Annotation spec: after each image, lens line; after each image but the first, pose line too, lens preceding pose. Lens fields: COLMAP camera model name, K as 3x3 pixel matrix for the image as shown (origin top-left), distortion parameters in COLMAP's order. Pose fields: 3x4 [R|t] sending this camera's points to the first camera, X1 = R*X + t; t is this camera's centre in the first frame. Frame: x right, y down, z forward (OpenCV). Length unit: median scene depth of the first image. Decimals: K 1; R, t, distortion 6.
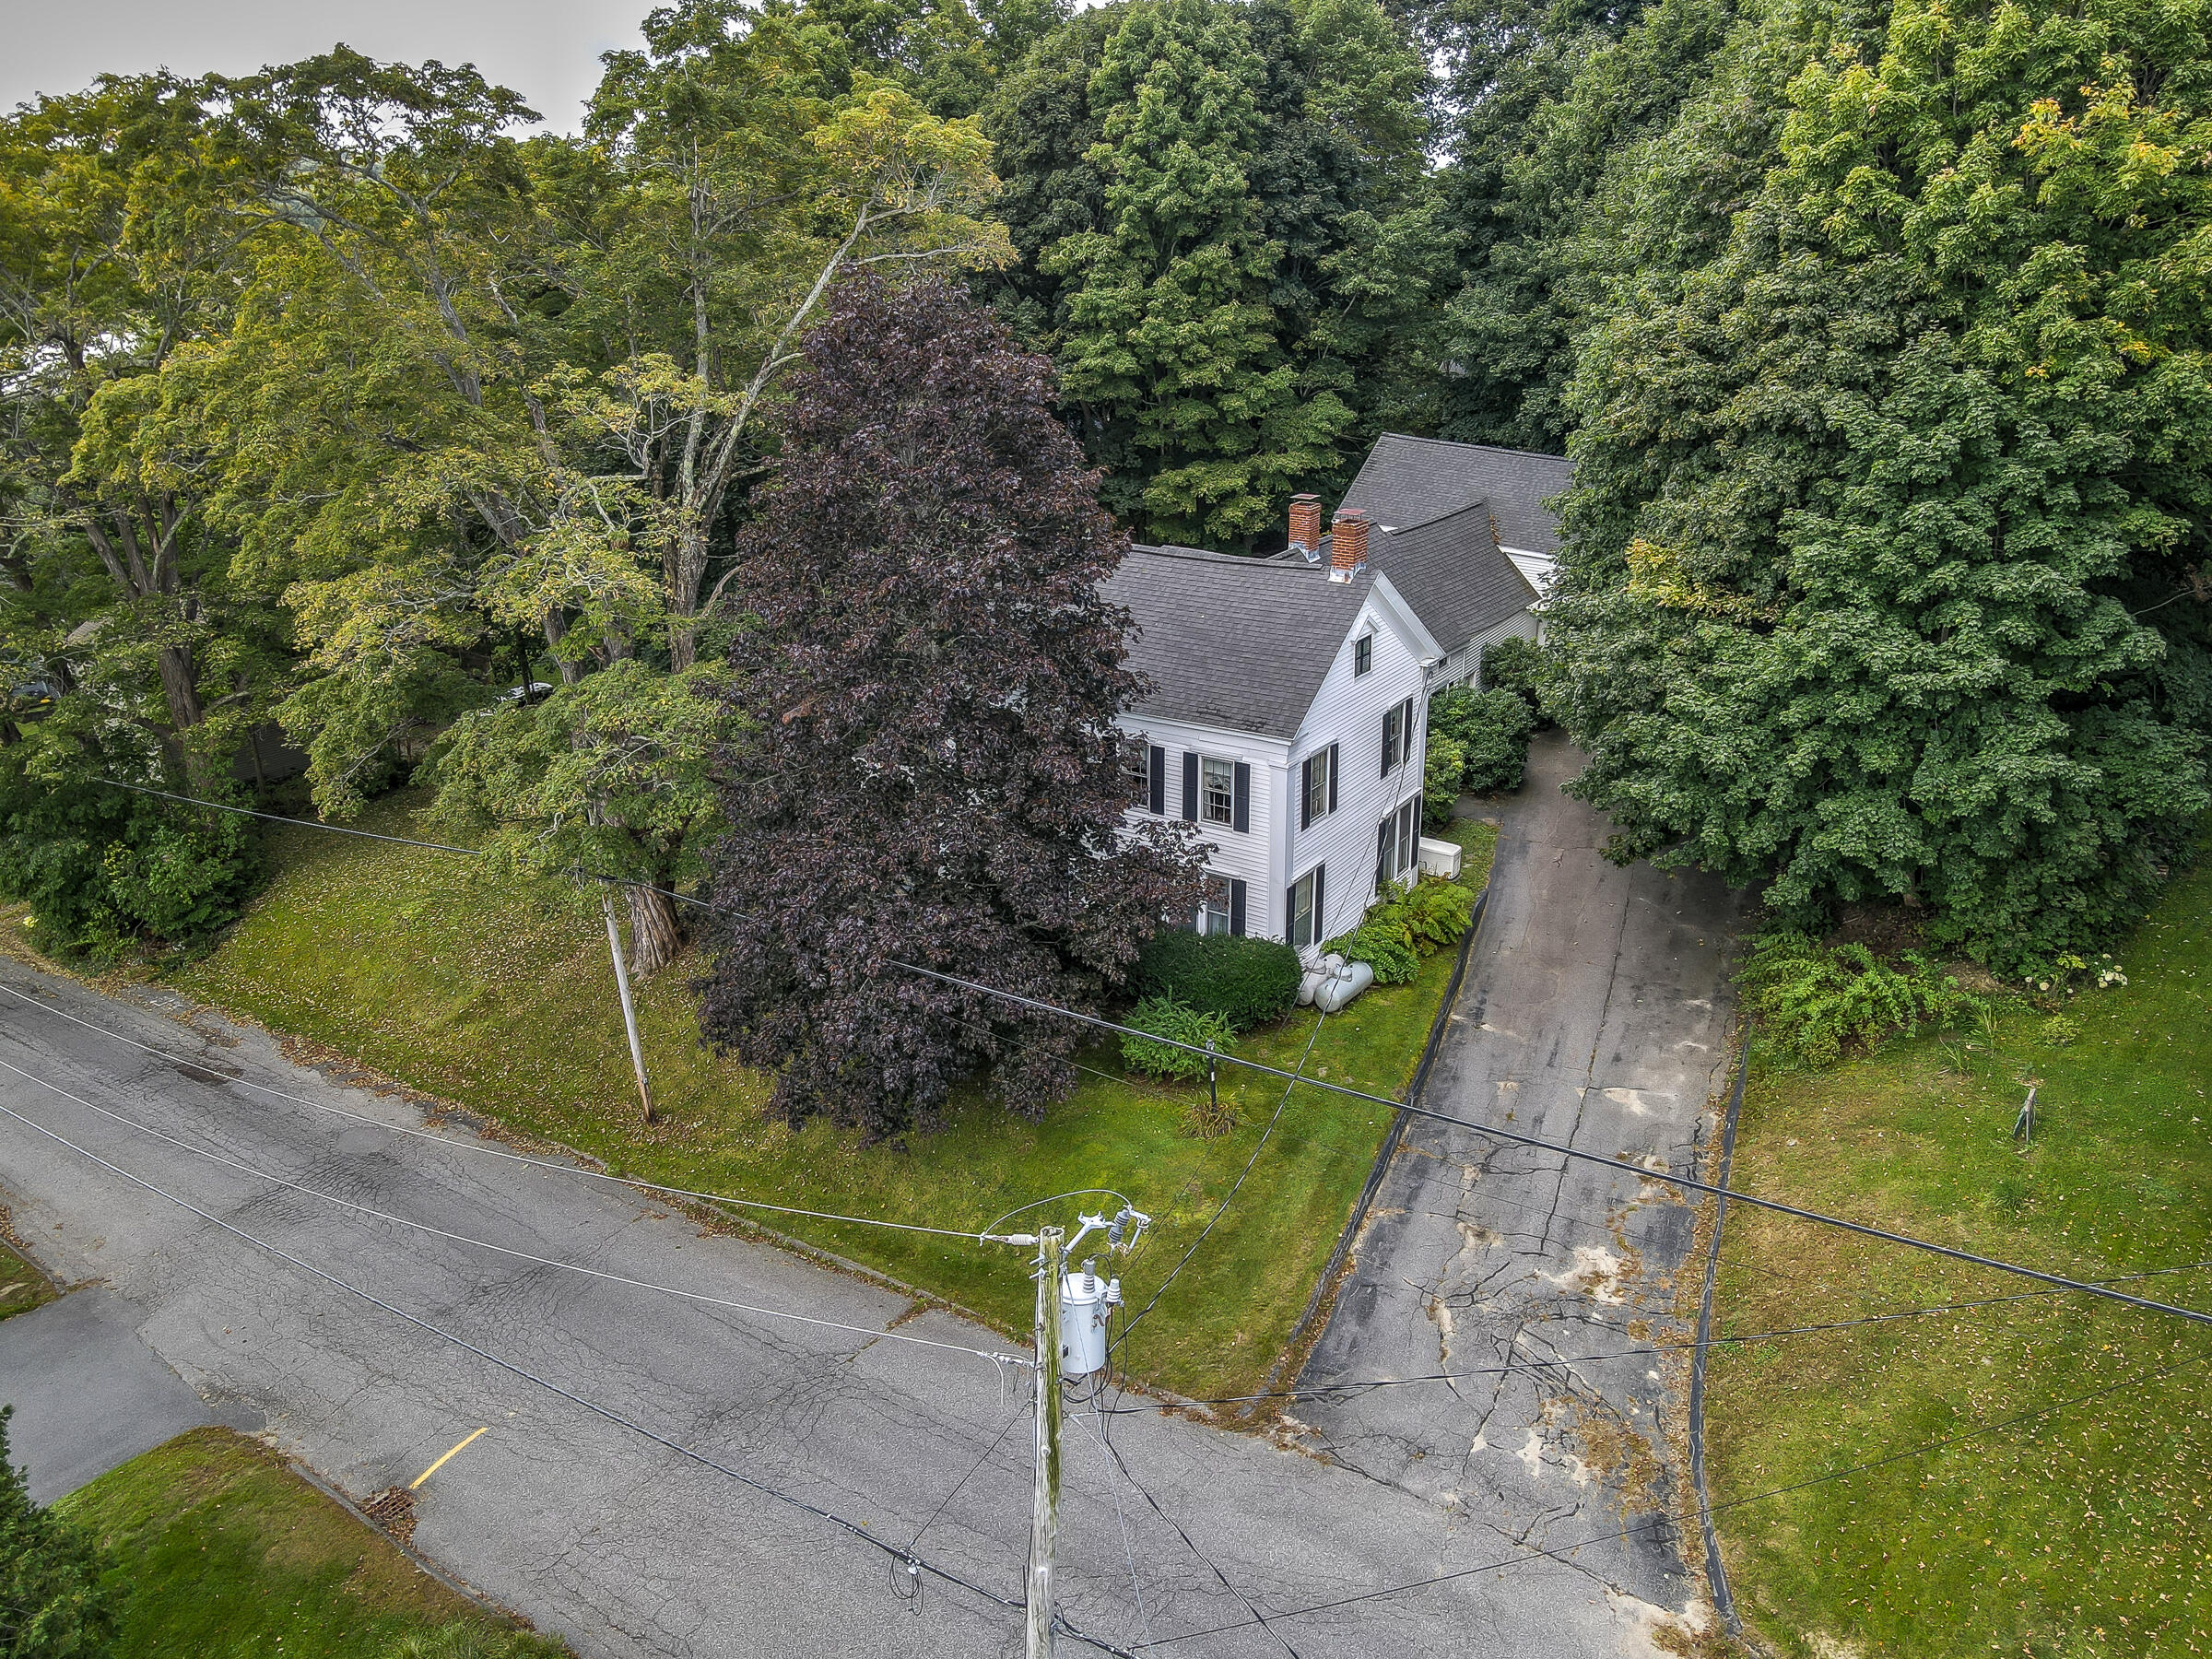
lens RADIAL K [[1602.3, 0, 1106.0], [0, 1602.3, 829.5], [0, 0, 1]] dist [-0.028059, 0.000221]
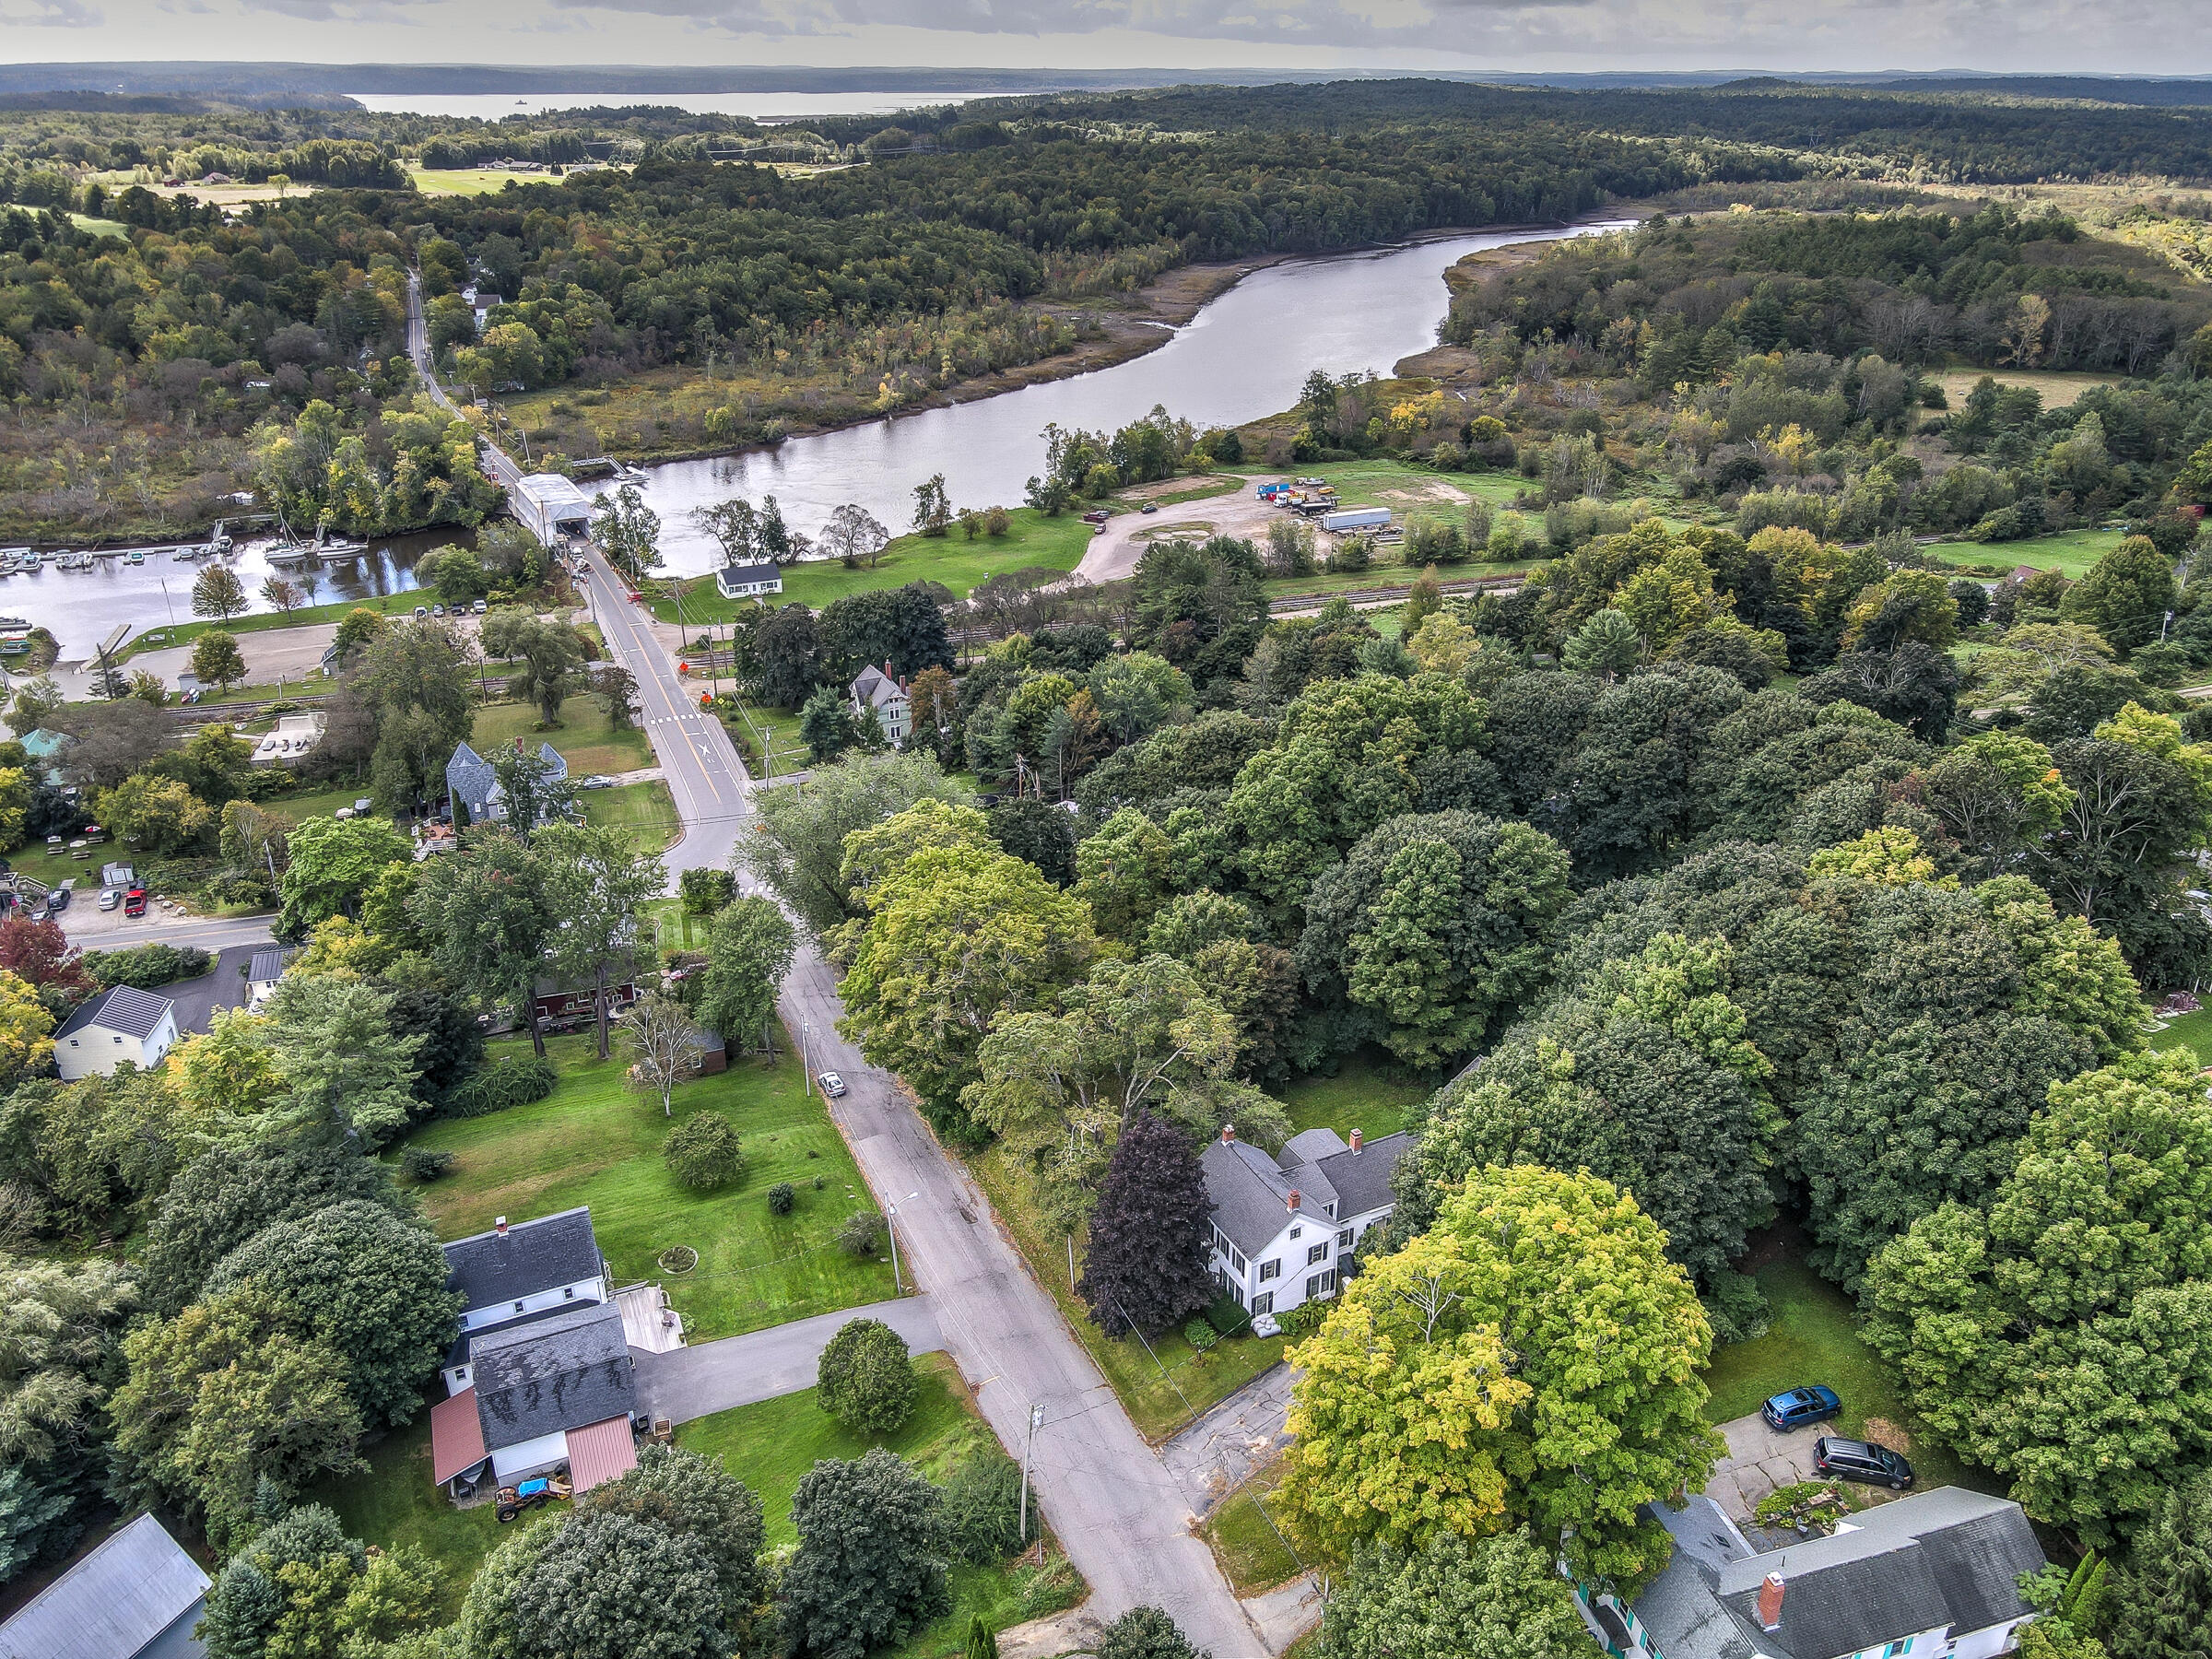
lens RADIAL K [[1602.3, 0, 1106.0], [0, 1602.3, 829.5], [0, 0, 1]] dist [-0.028059, 0.000221]
pose [[0.866390, 0.210263, -0.452944, 1.062574], [-0.180544, 0.977569, 0.108457, -1.123501], [0.465588, -0.012190, 0.884917, -1.877325]]
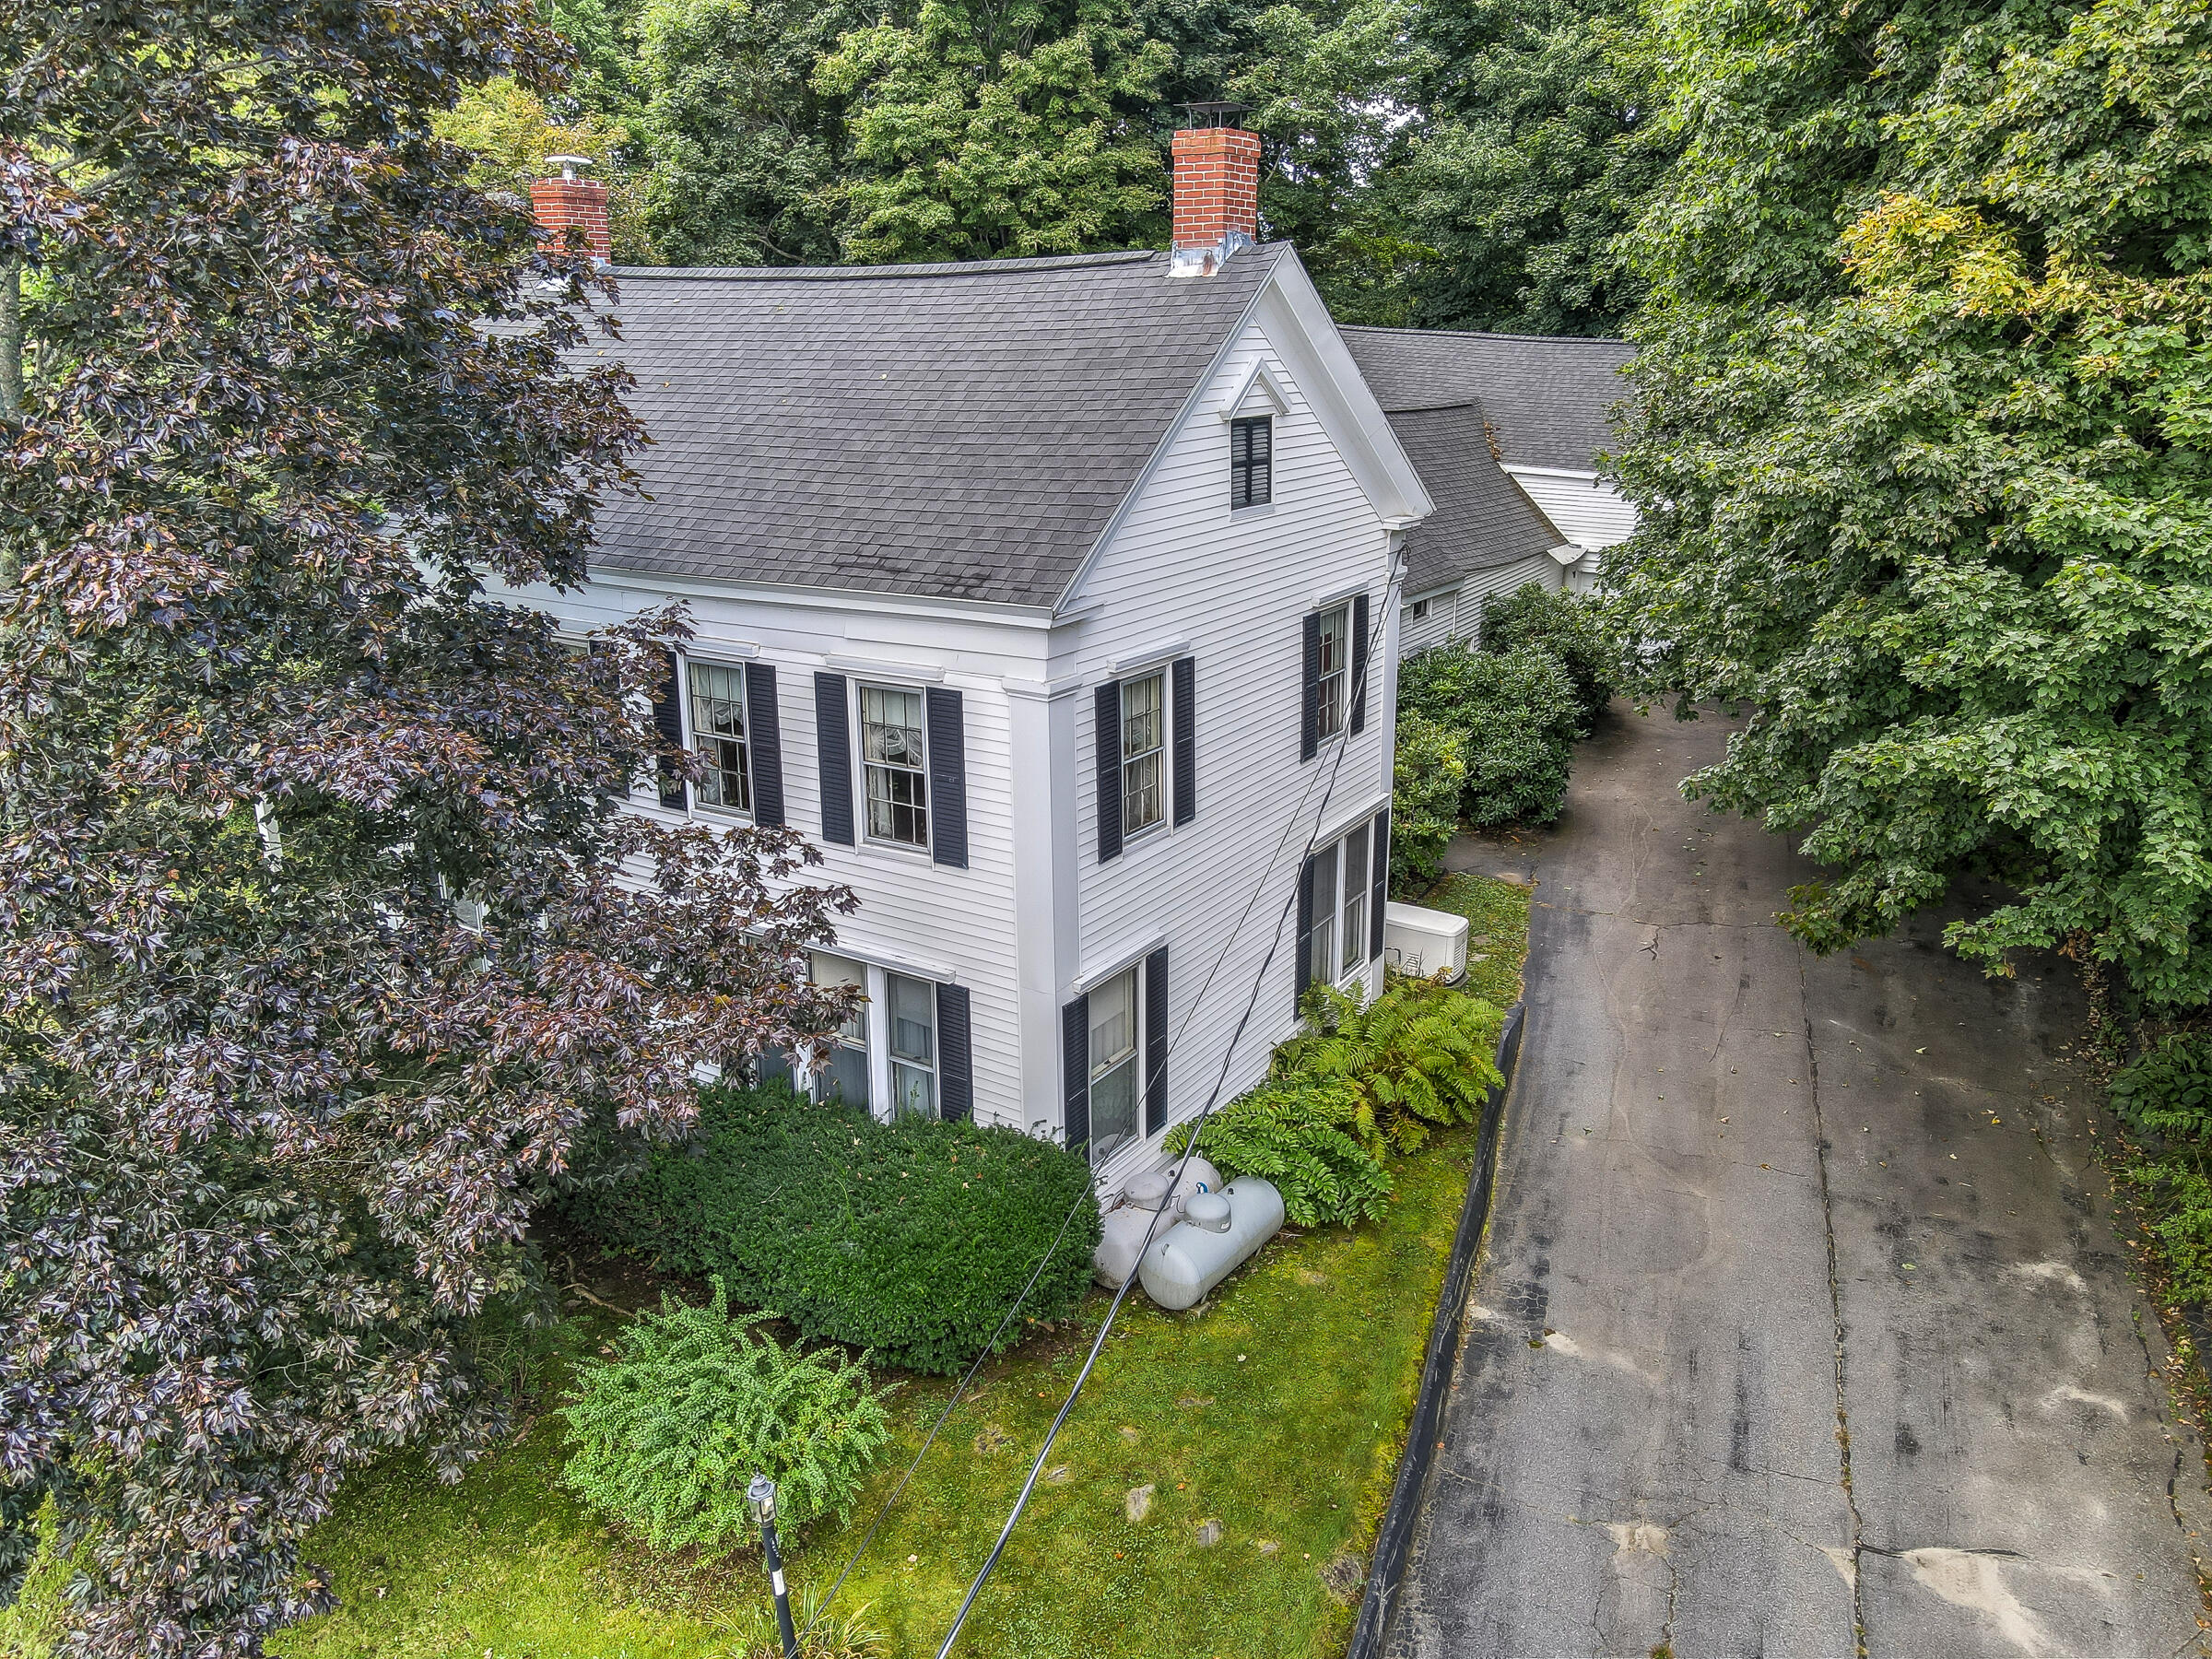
lens RADIAL K [[1601.1, 0, 1106.0], [0, 1601.1, 829.5], [0, 0, 1]] dist [-0.004904, -0.003247]
pose [[0.999680, -0.000875, 0.025286, 0.108271], [0.002613, 0.997629, -0.068769, 0.019410], [-0.025166, 0.068813, 0.997312, 0.567111]]
